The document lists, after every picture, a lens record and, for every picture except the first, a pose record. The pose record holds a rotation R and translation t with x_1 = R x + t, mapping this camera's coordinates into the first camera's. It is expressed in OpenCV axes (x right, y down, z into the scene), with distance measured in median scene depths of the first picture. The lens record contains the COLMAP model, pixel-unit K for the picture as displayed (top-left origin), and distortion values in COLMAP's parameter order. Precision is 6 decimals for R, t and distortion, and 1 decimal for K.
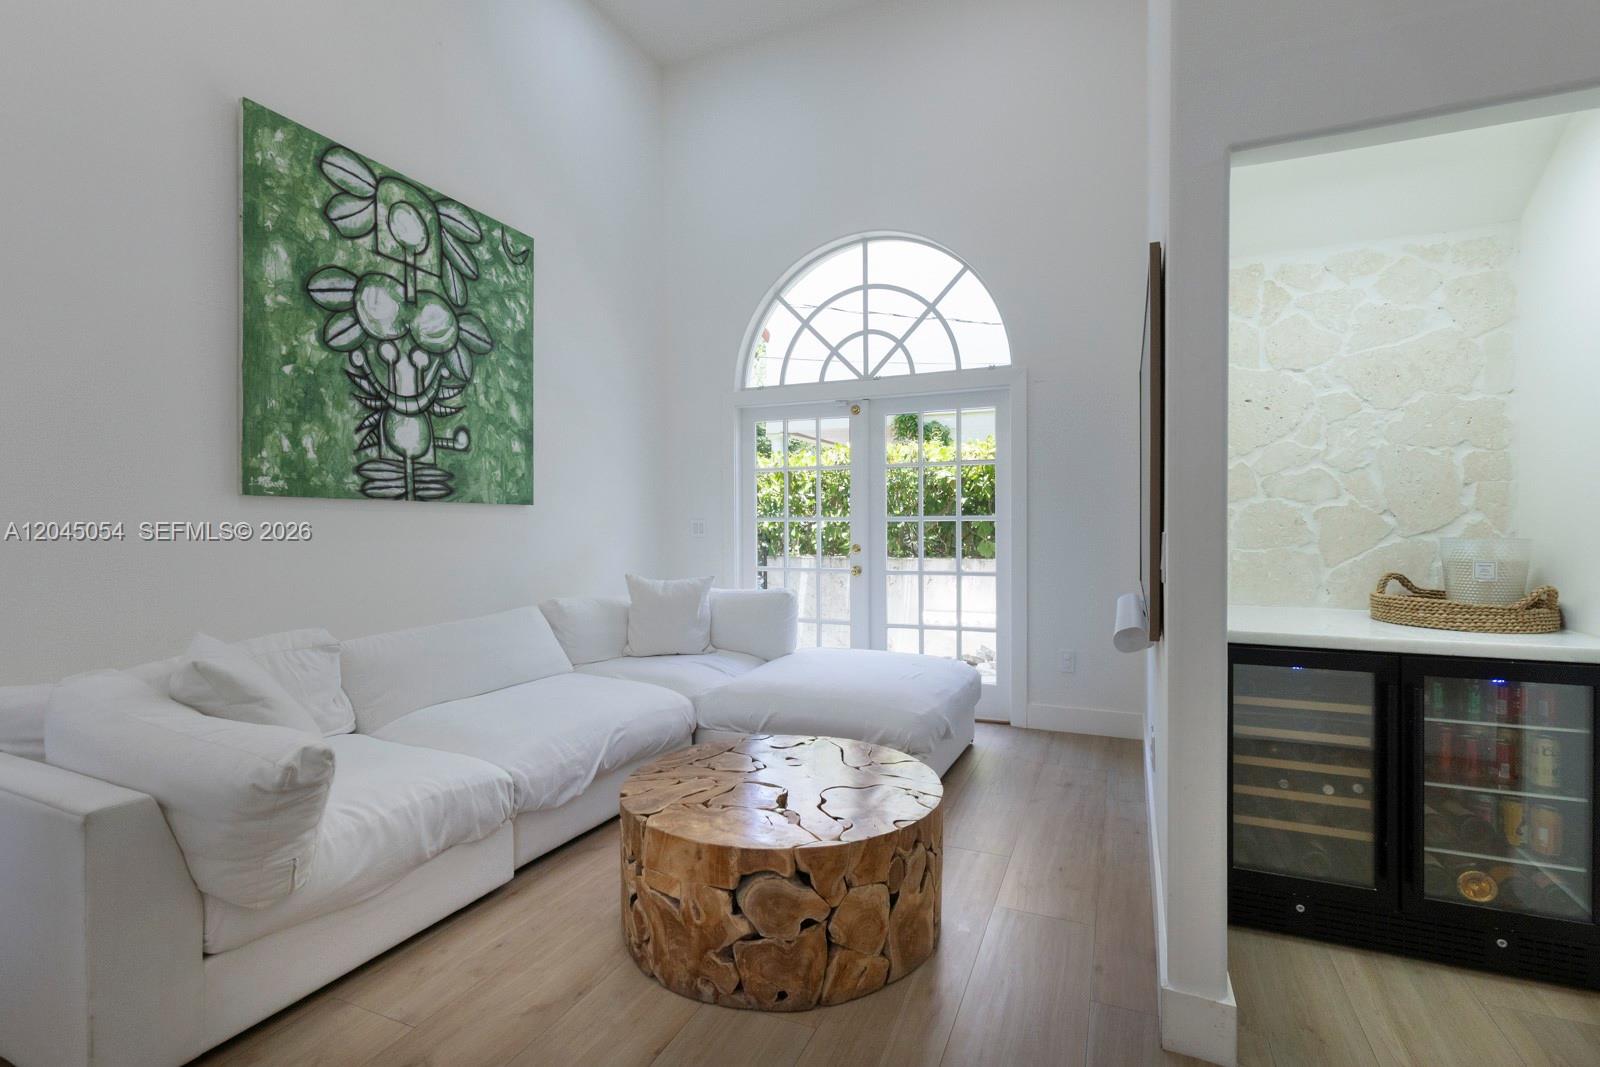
lens RADIAL K [[739.5, 0, 797.2], [0, 739.5, 535.0], [0, 0, 1]] dist [0.004398, 0.000976]
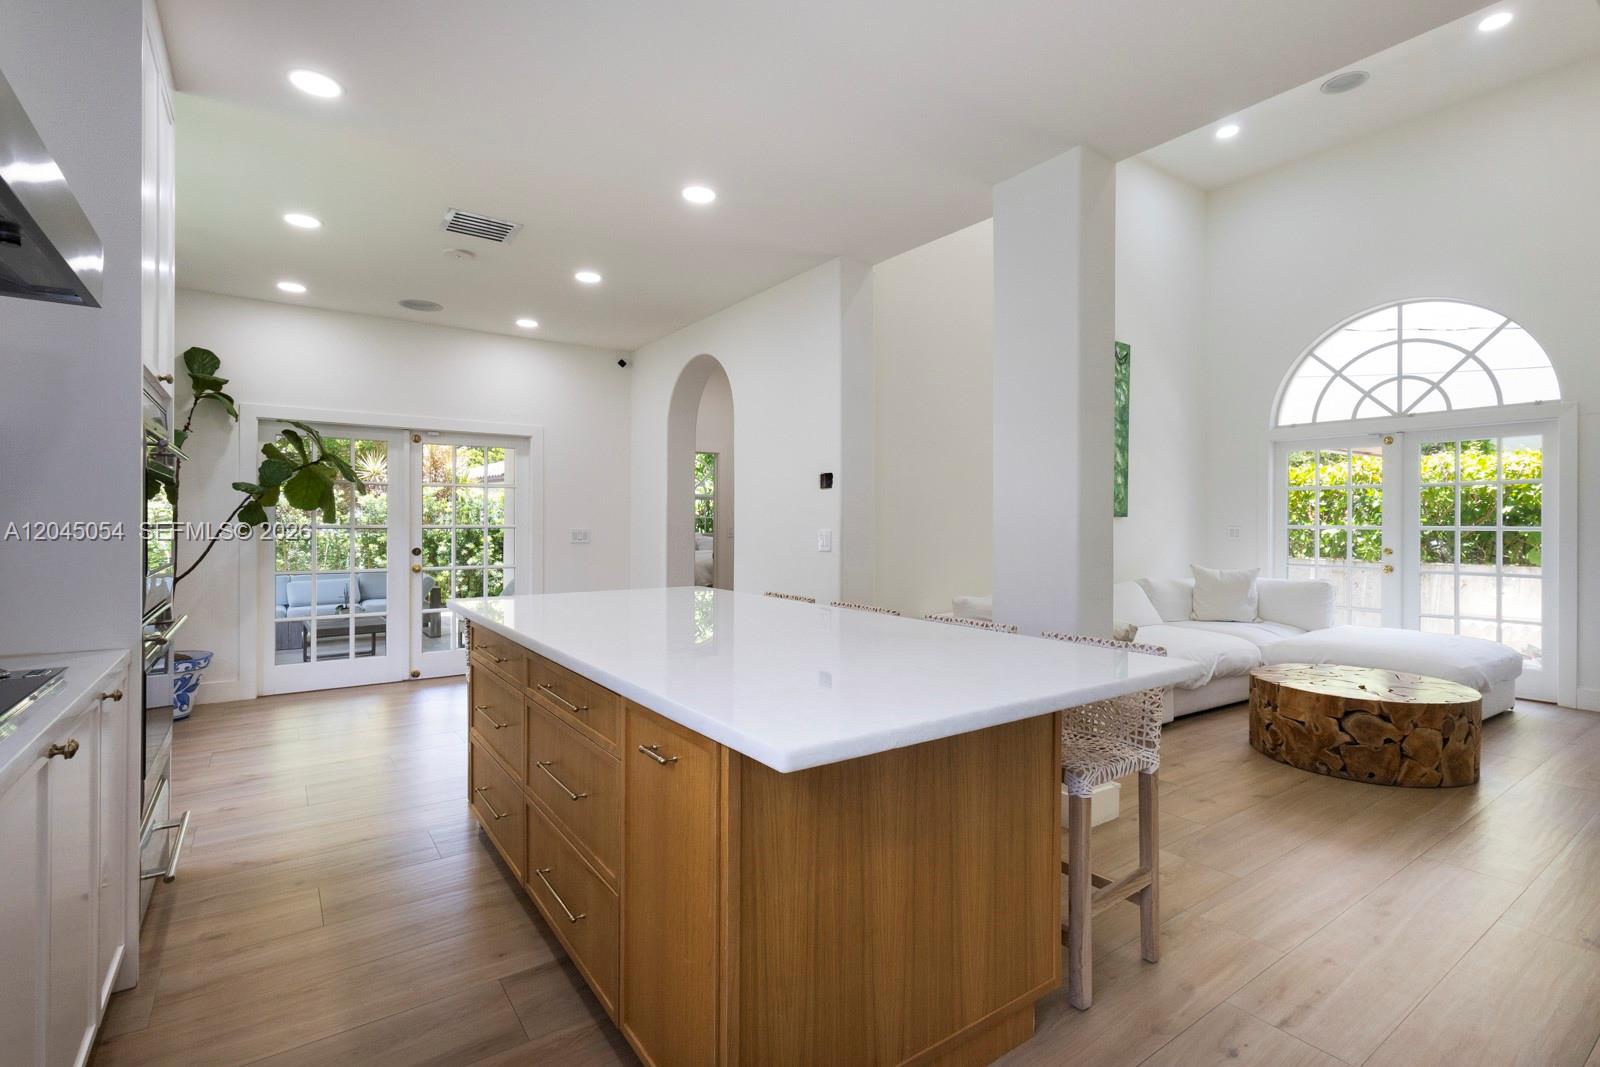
lens RADIAL K [[739.5, 0, 803.6], [0, 739.5, 525.0], [0, 0, 1]] dist [0.004398, 0.000976]
pose [[0.856059, 0.010080, -0.516779, -0.125588], [-0.017229, 0.999811, -0.009039, 0.001655], [0.516590, 0.016641, 0.856071, -0.617409]]
